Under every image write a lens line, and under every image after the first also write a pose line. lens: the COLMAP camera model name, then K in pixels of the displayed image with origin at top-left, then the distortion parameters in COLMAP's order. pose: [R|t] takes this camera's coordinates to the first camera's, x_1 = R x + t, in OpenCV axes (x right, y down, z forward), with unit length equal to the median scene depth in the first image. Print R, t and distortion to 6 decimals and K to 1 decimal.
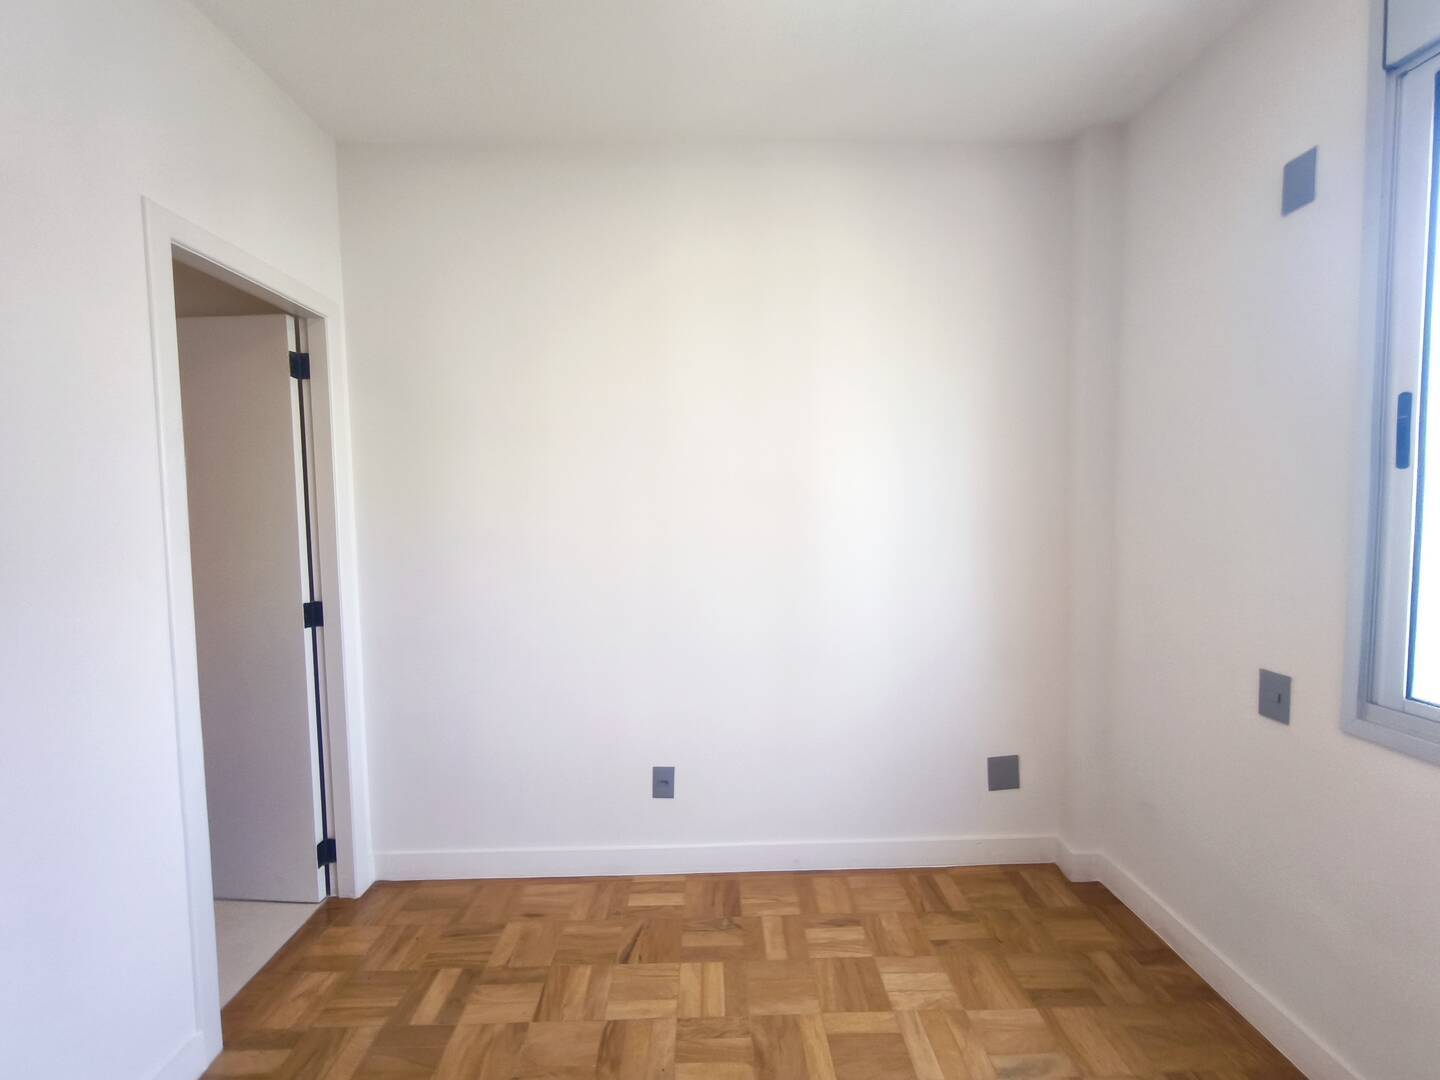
lens RADIAL K [[605.4, 0, 720.0], [0, 605.4, 540.0], [0, 0, 1]] dist [0.000186, 0.000146]
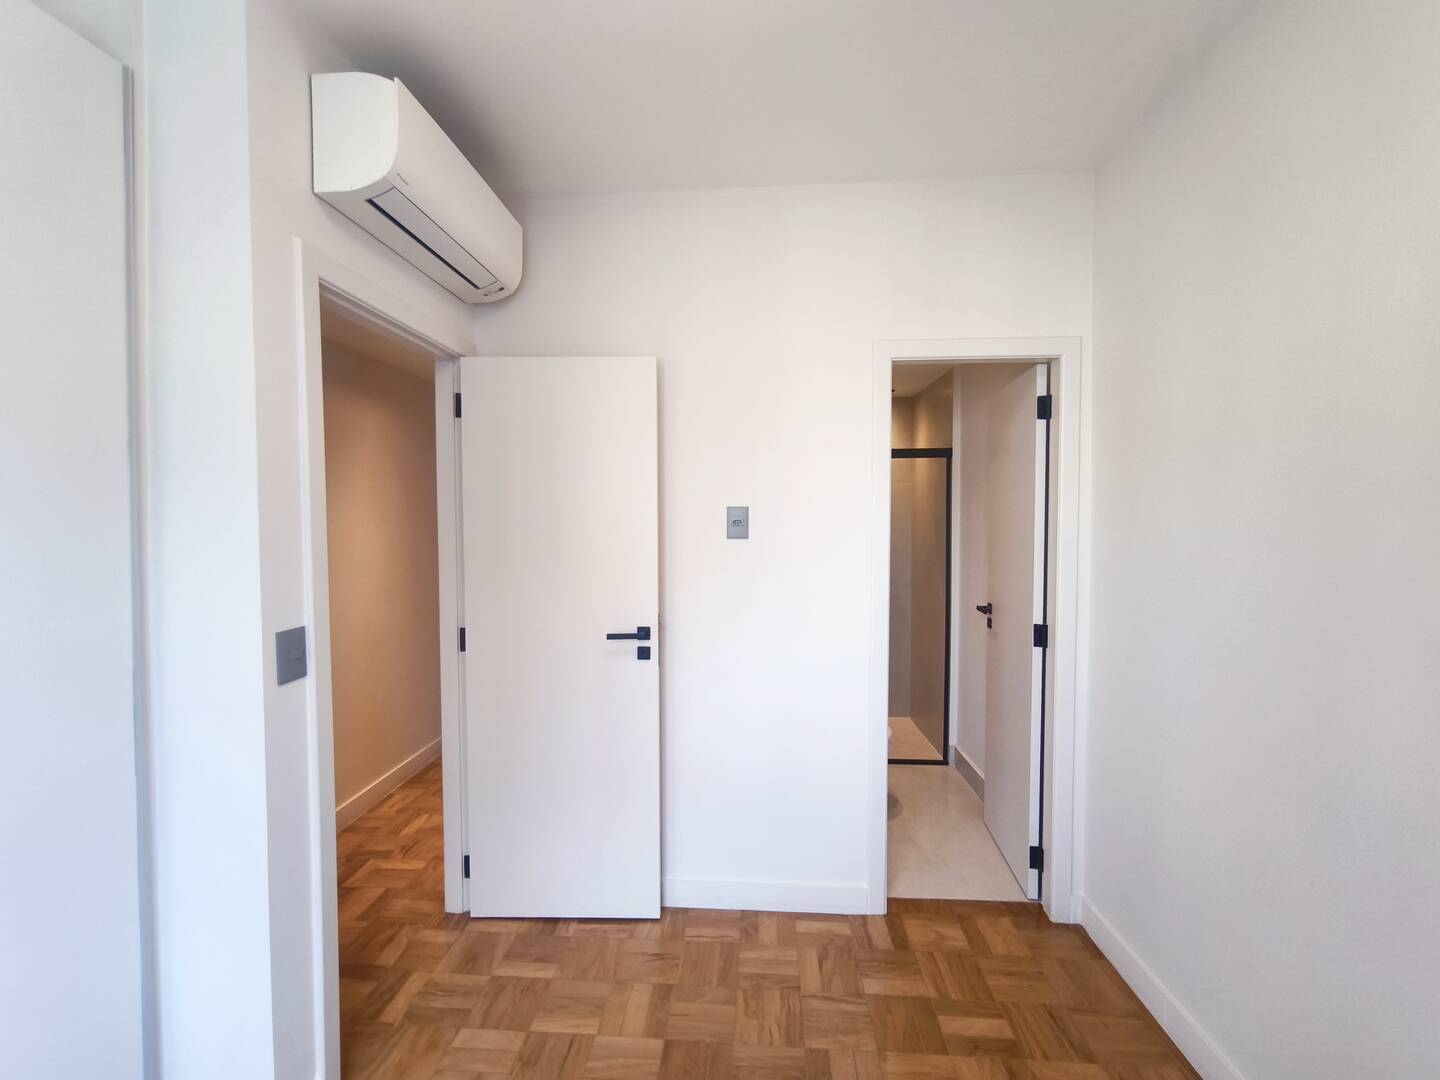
lens RADIAL K [[599.2, 0, 720.0], [0, 599.2, 540.0], [0, 0, 1]] dist [0.001711, 0.000845]
pose [[-0.080507, 0.047774, -0.995608, 0.525662], [-0.059387, 0.996846, 0.052636, -0.083832], [0.994983, 0.063363, -0.077416, 0.605995]]
